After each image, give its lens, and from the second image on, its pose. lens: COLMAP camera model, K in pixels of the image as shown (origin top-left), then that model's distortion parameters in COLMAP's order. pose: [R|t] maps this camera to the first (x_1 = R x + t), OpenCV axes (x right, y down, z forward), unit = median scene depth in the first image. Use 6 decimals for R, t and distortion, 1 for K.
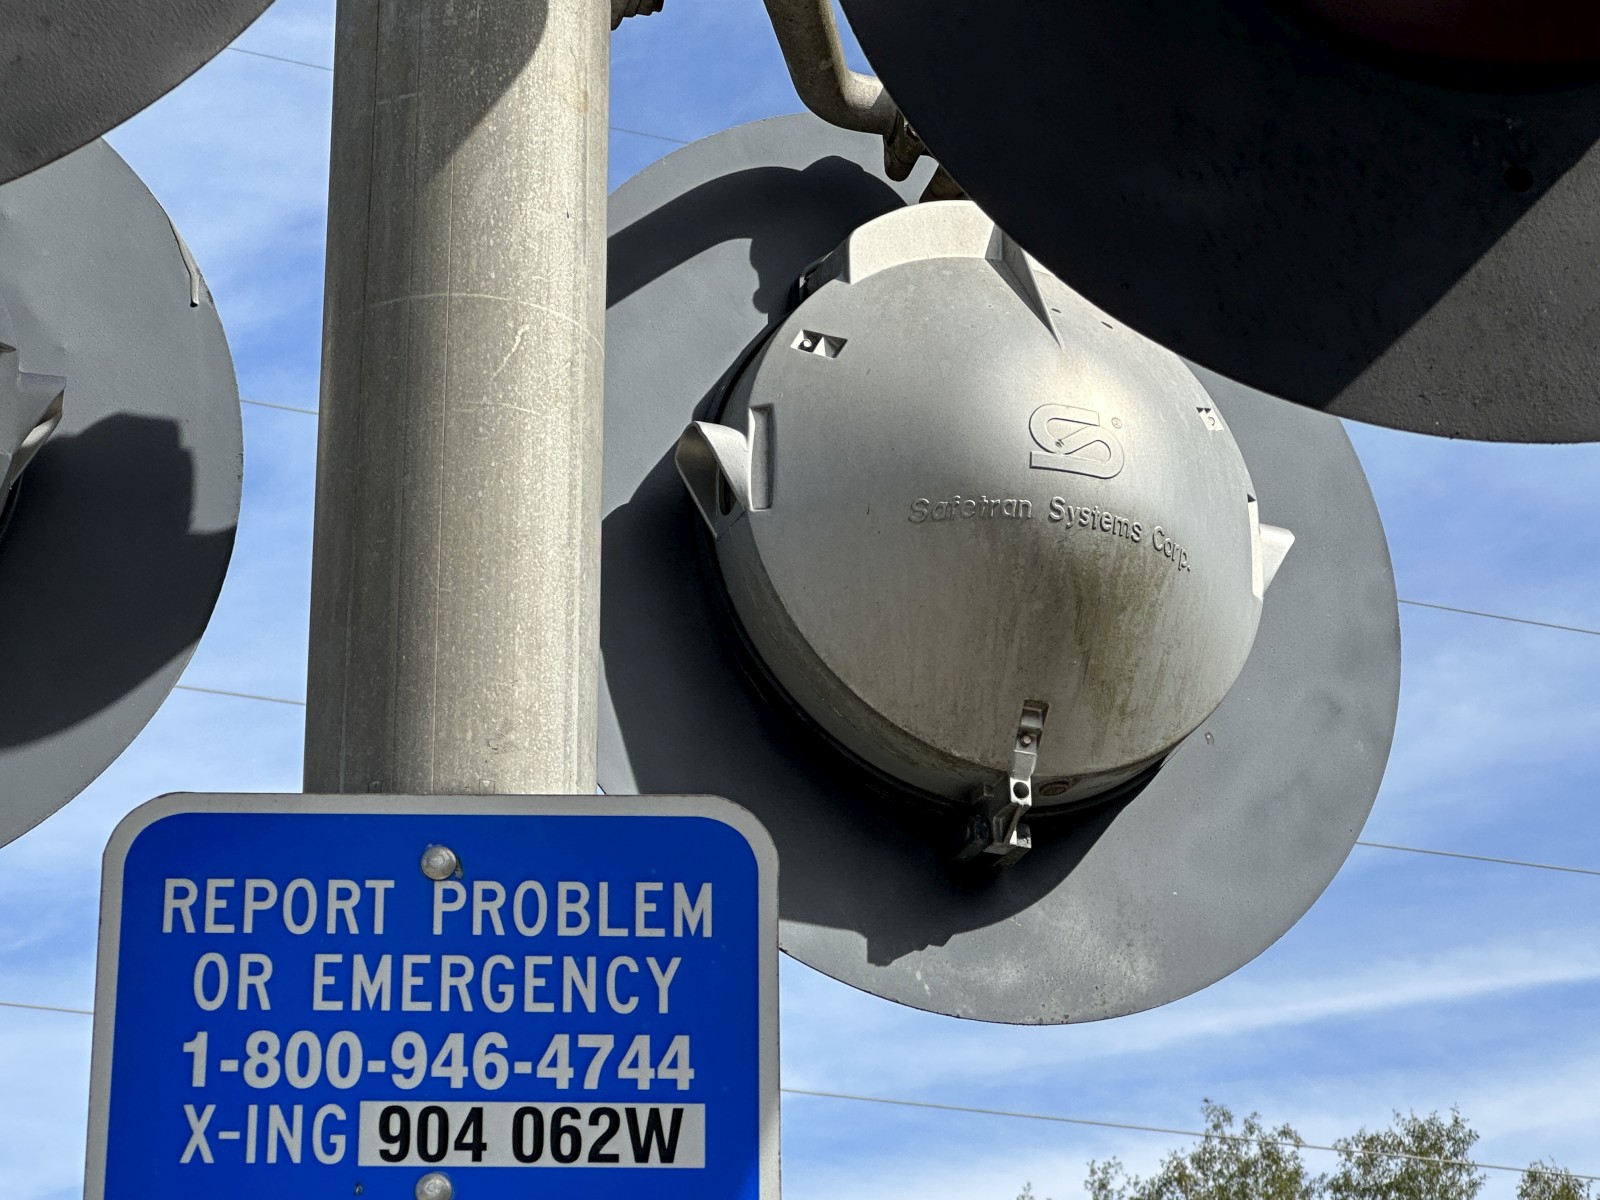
lens RADIAL K [[4495.3, 0, 760.4], [0, 4495.3, 502.4], [0, 0, 1]] dist [-0.521918, 11.220497]
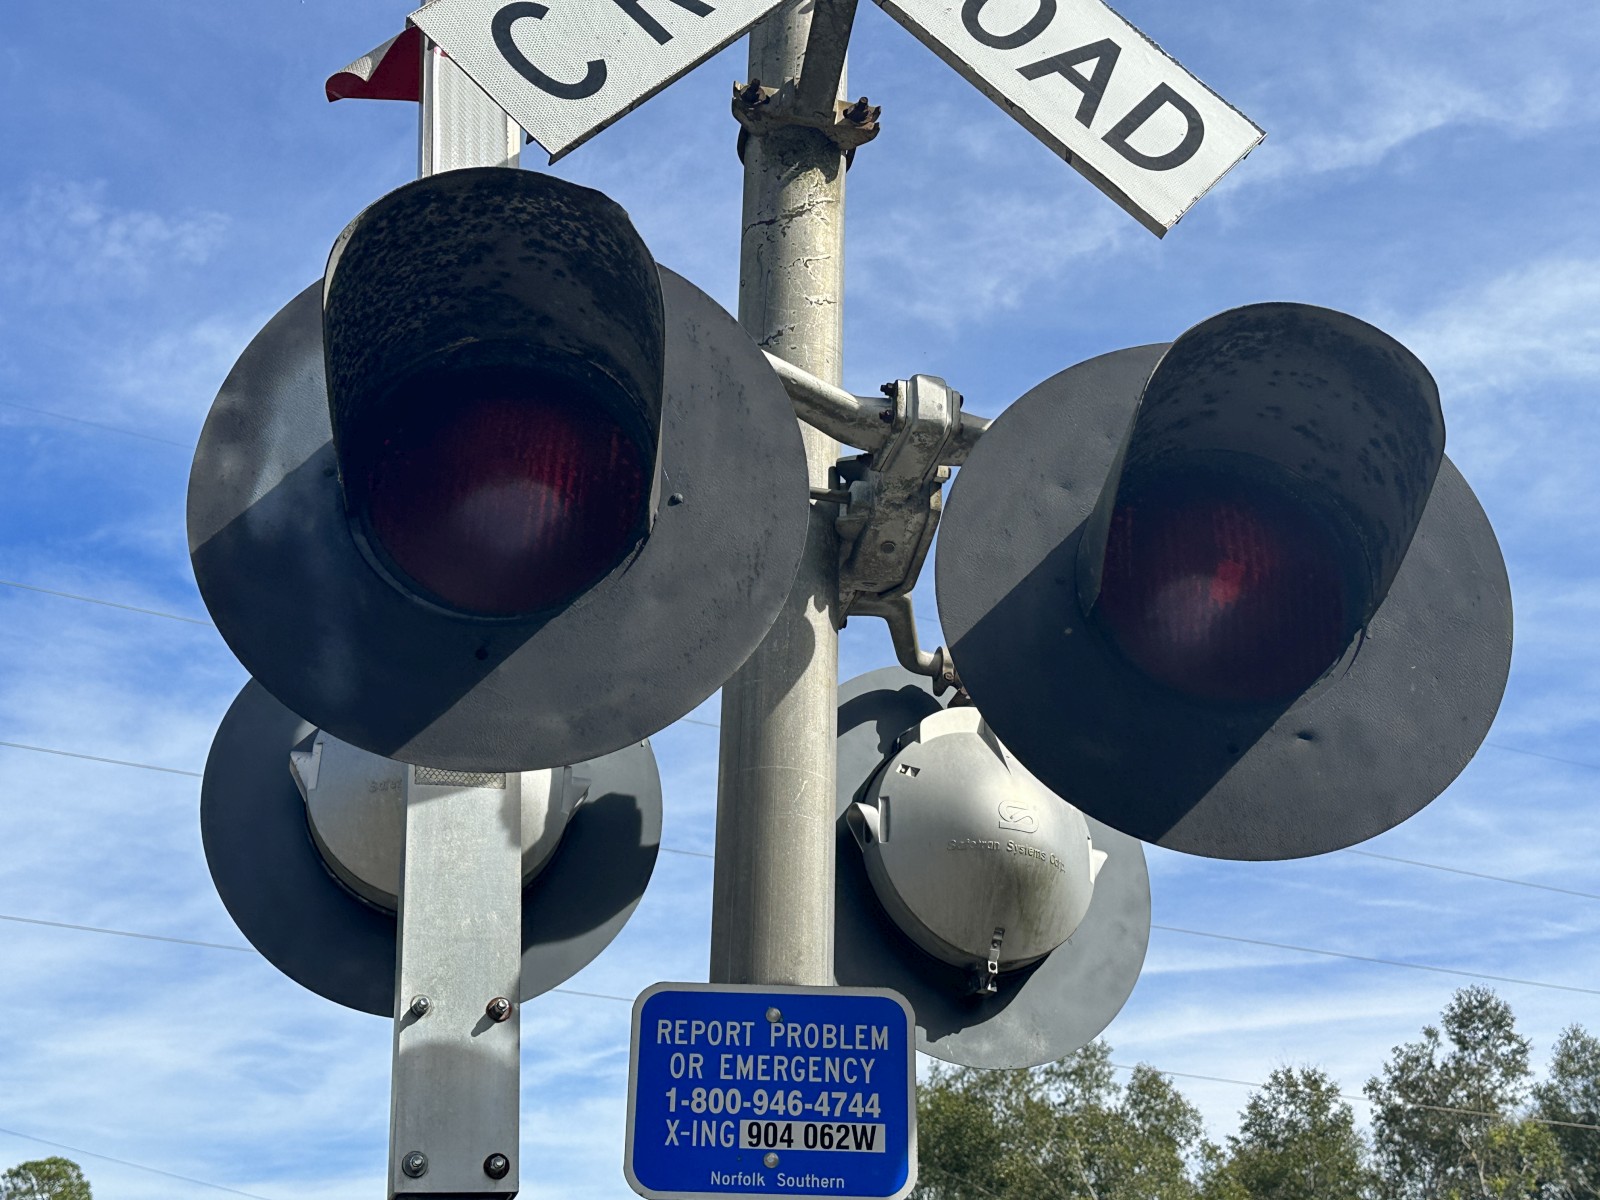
lens RADIAL K [[2089.3, 0, 800.0], [0, 2089.3, 600.0], [0, 0, 1]] dist [0.200709, -0.396838]
pose [[0.999513, 0.027339, 0.015070, -0.080745], [-0.026403, 0.997903, -0.059105, -0.074353], [-0.016654, 0.058678, 0.998138, -0.132591]]
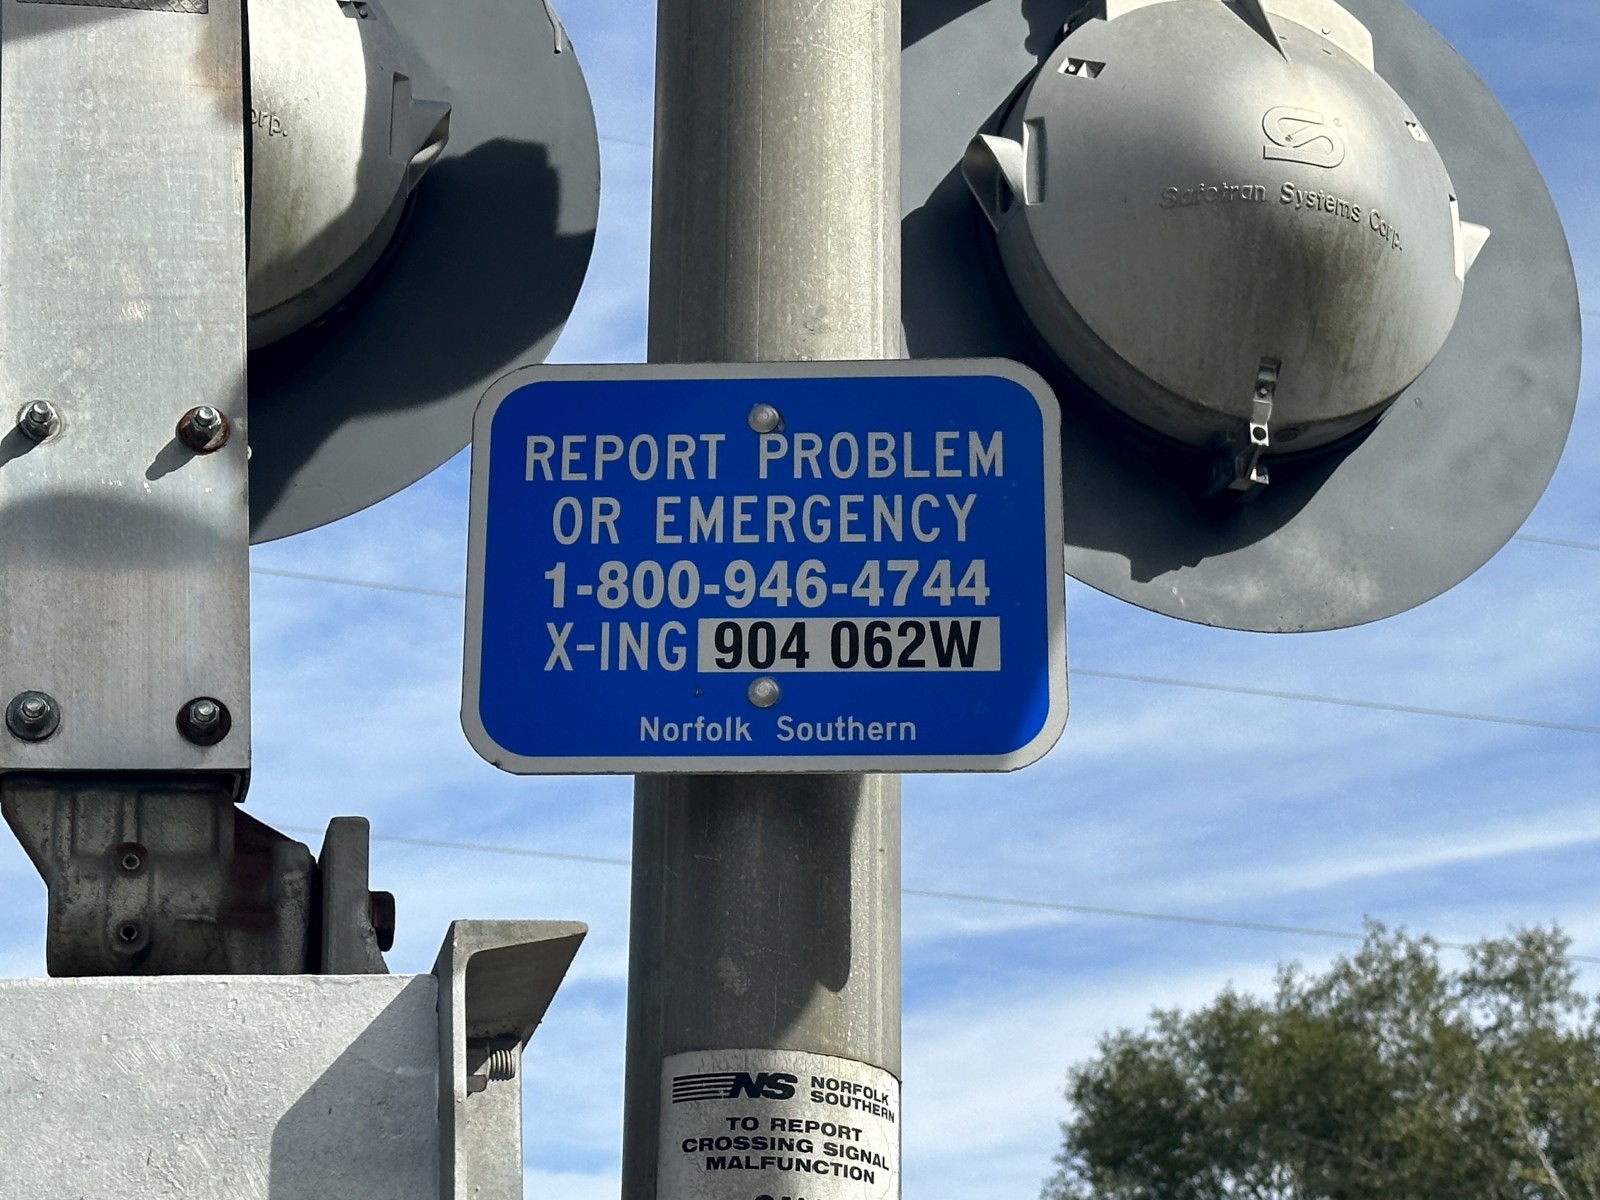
lens RADIAL K [[3224.8, 0, 800.0], [0, 3224.8, 600.0], [0, 0, 1]] dist [0.174143, -0.109337]
pose [[0.997513, -0.017863, -0.068177, -0.006828], [0.019414, 0.999566, 0.022149, 0.109350], [0.067751, -0.023417, 0.997427, 0.172604]]
